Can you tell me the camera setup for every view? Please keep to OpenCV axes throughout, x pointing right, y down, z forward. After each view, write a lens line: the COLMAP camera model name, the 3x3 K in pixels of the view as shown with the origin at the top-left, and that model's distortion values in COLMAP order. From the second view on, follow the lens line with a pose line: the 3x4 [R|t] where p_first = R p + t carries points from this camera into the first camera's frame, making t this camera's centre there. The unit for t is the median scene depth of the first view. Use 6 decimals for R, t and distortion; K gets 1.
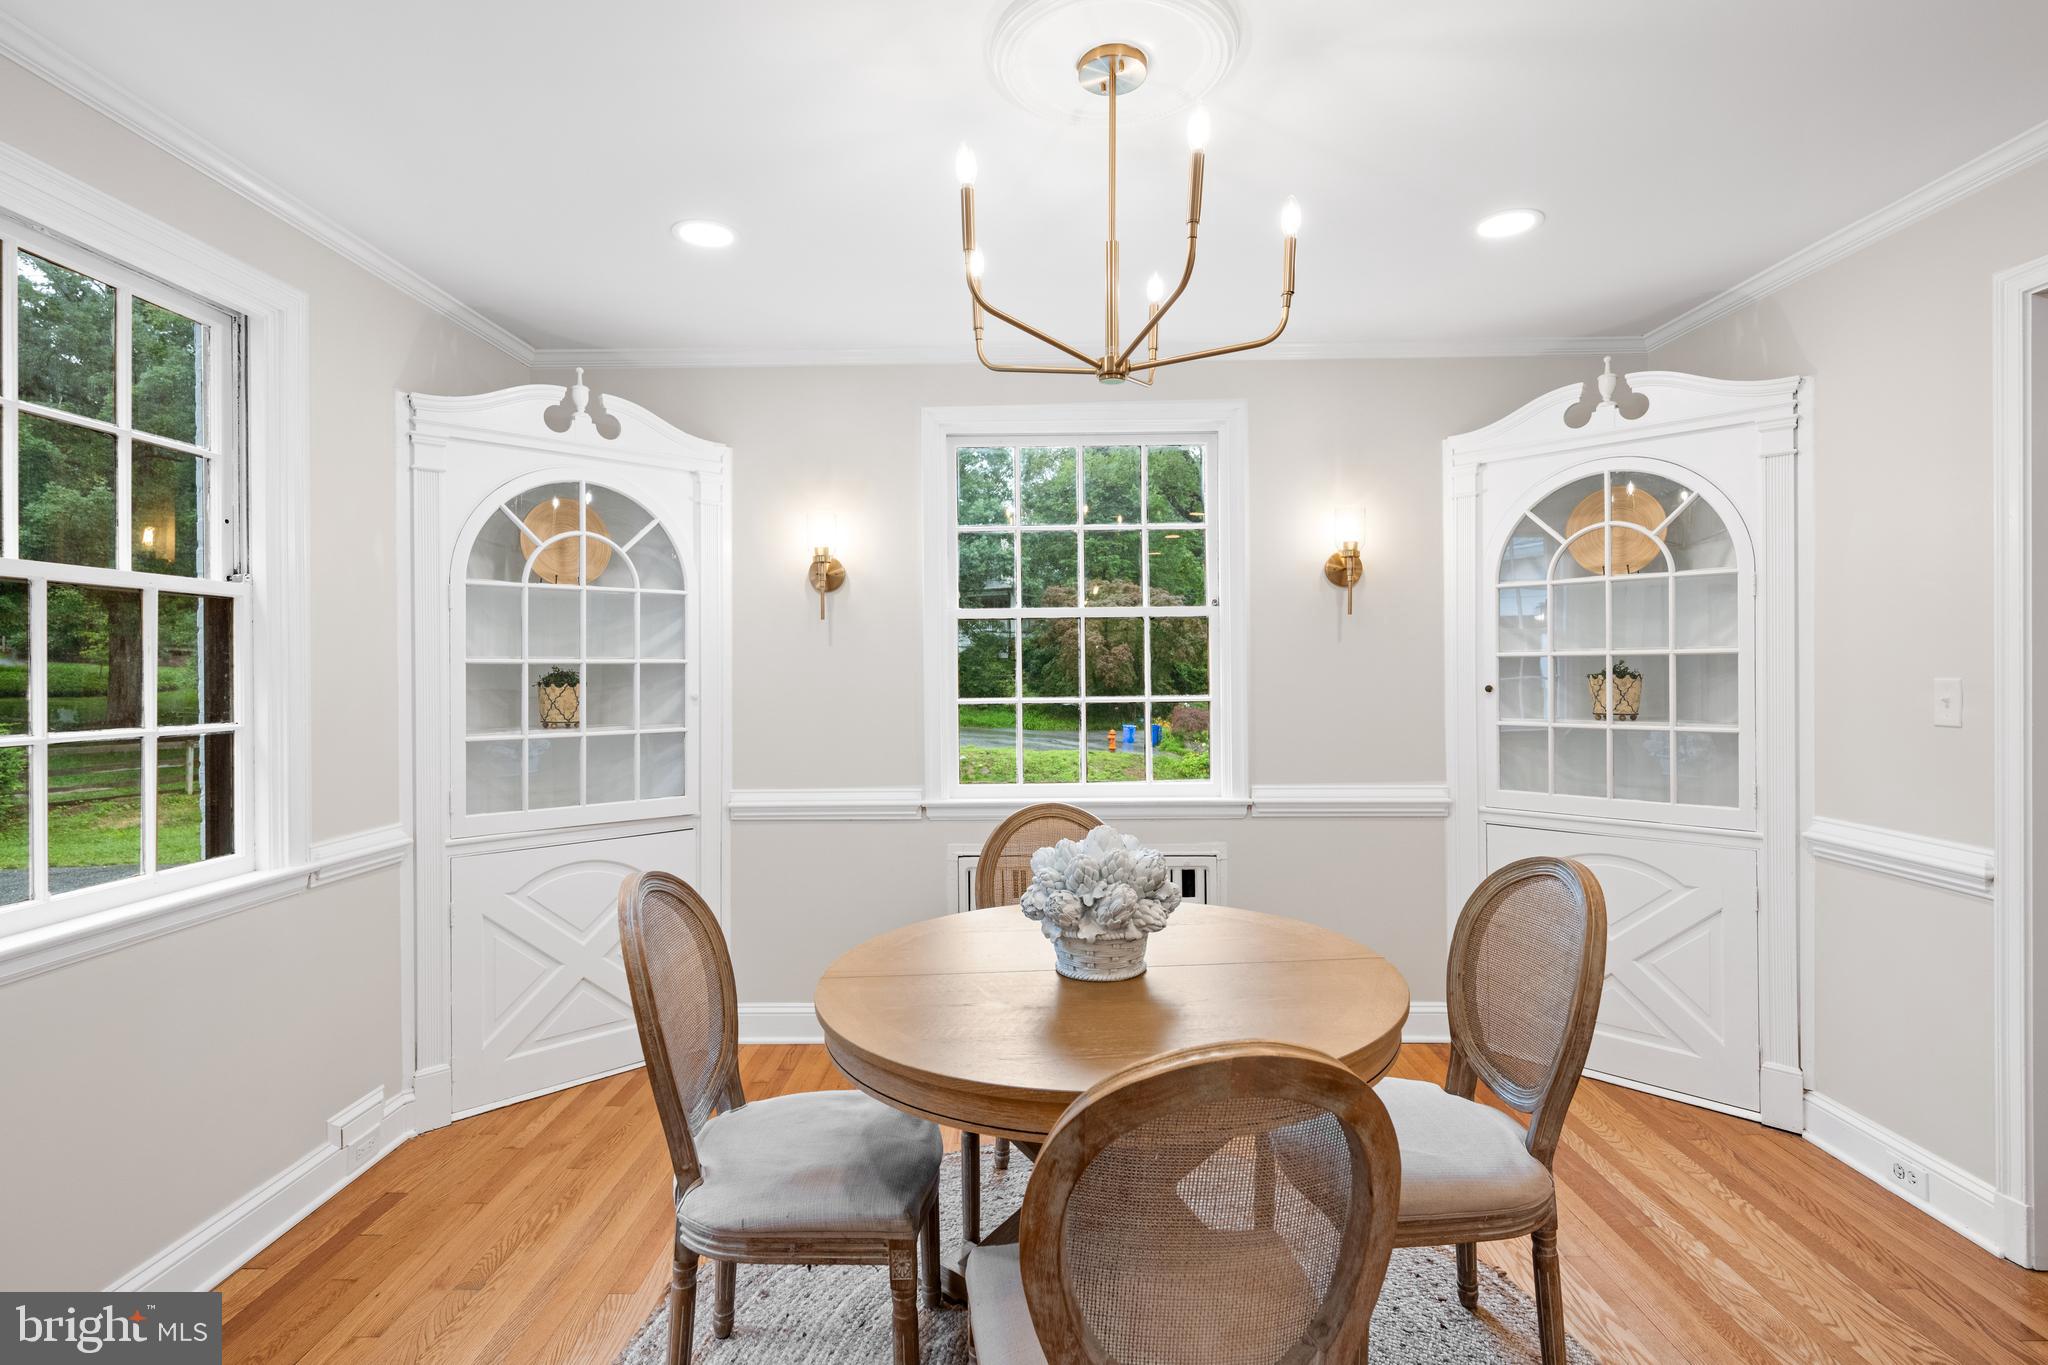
lens RADIAL K [[978.2, 0, 1020.7], [0, 978.2, 669.1], [0, 0, 1]] dist [0.000286, 0.000027]
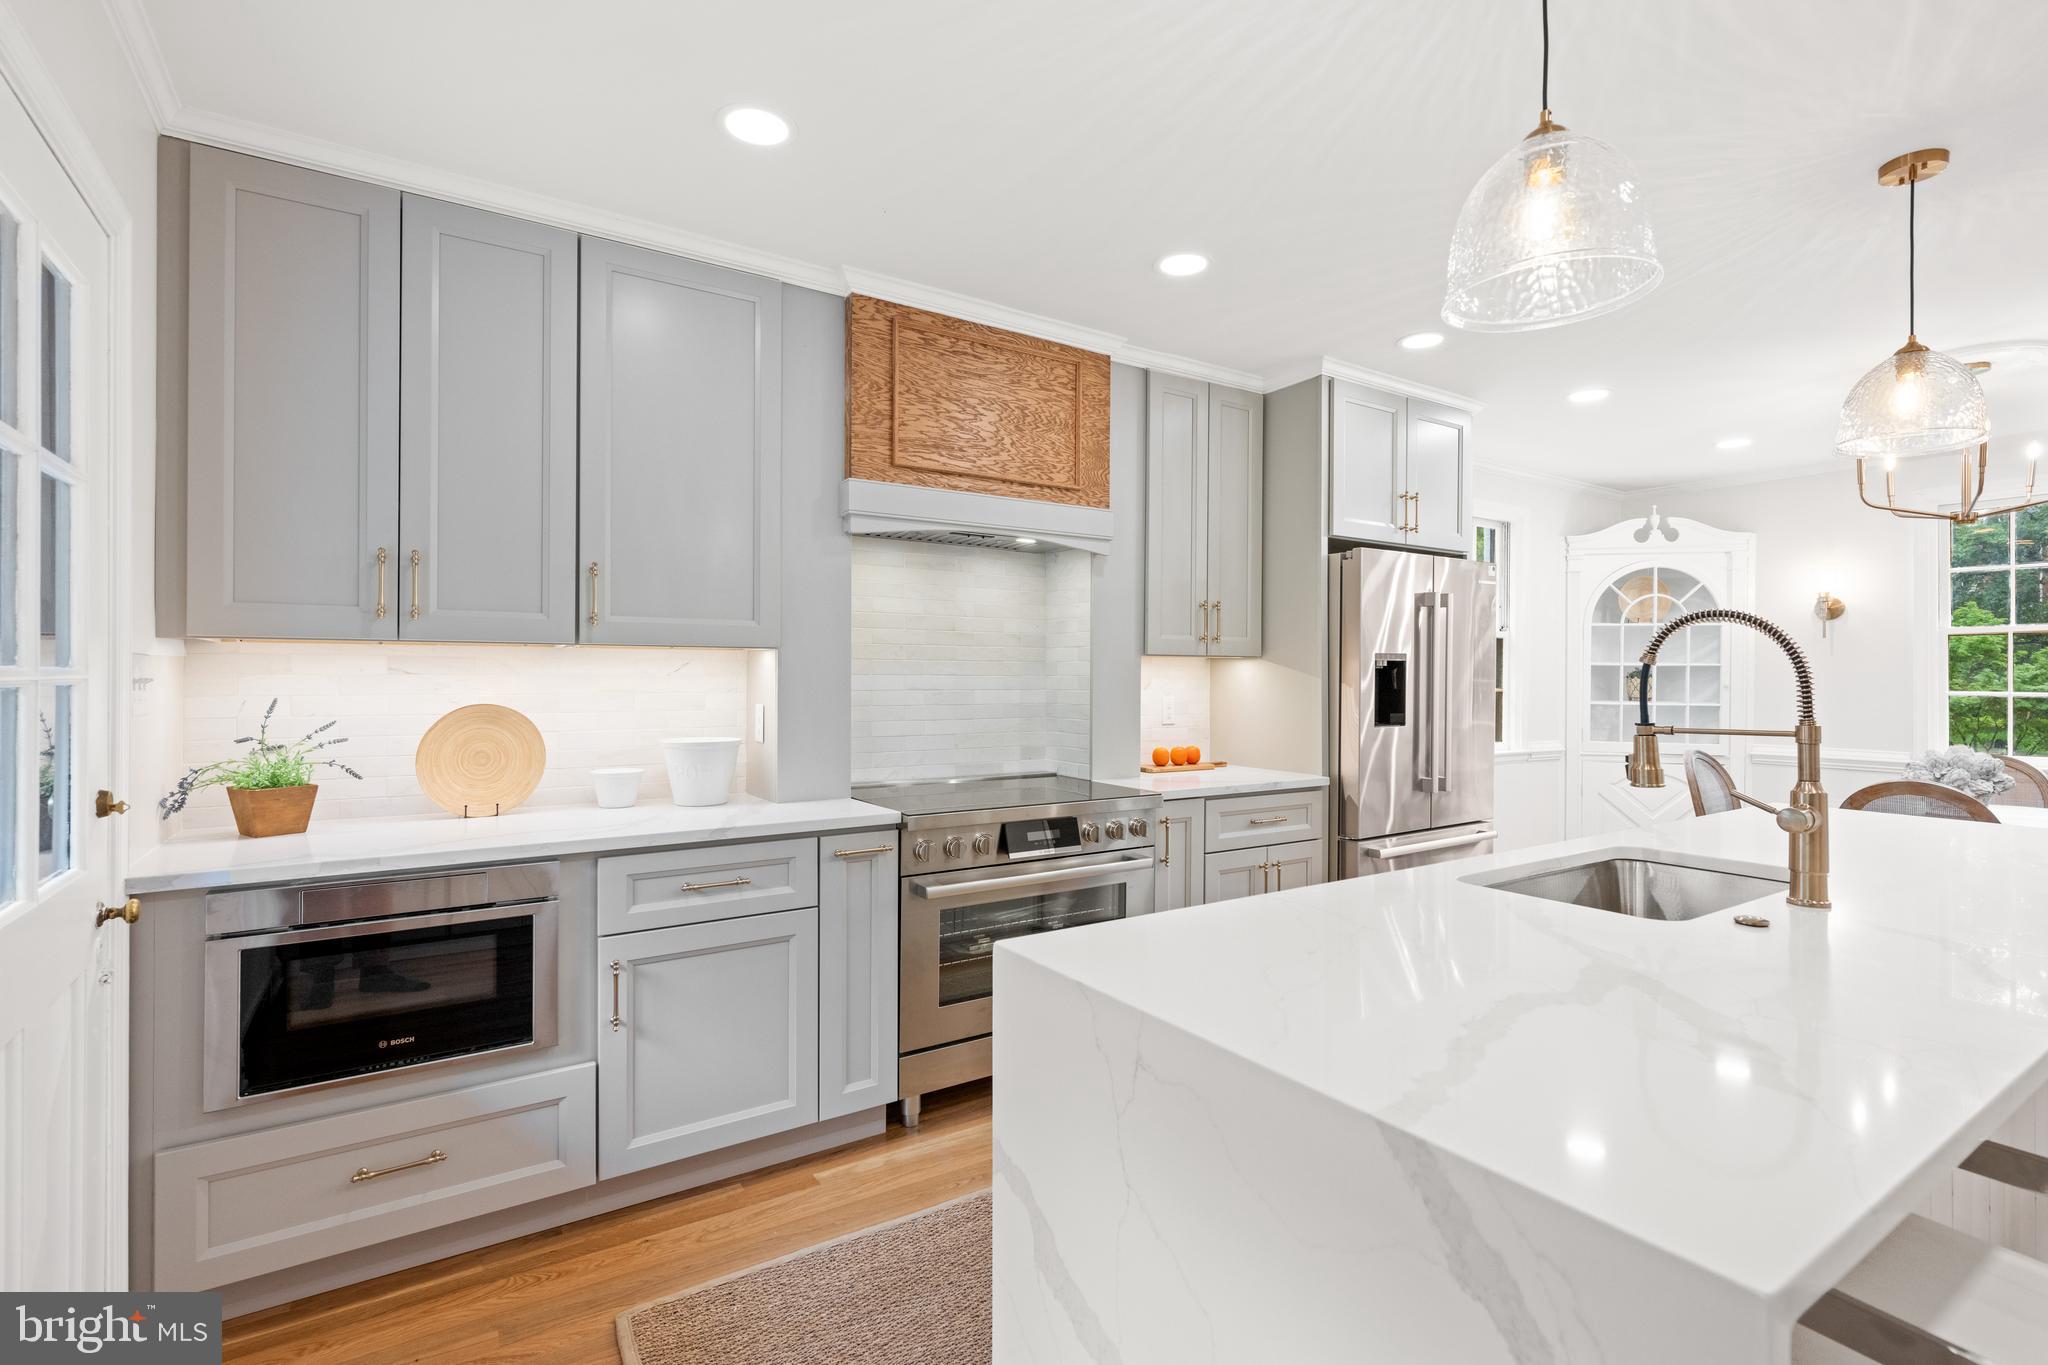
lens RADIAL K [[939.8, 0, 1021.2], [0, 939.8, 675.1], [0, 0, 1]] dist [0.002211, 0.000420]
pose [[0.558838, 0.008136, -0.829237, 0.349436], [-0.010773, 0.999939, 0.002550, 0.020082], [0.829207, 0.007509, 0.558891, -0.961938]]
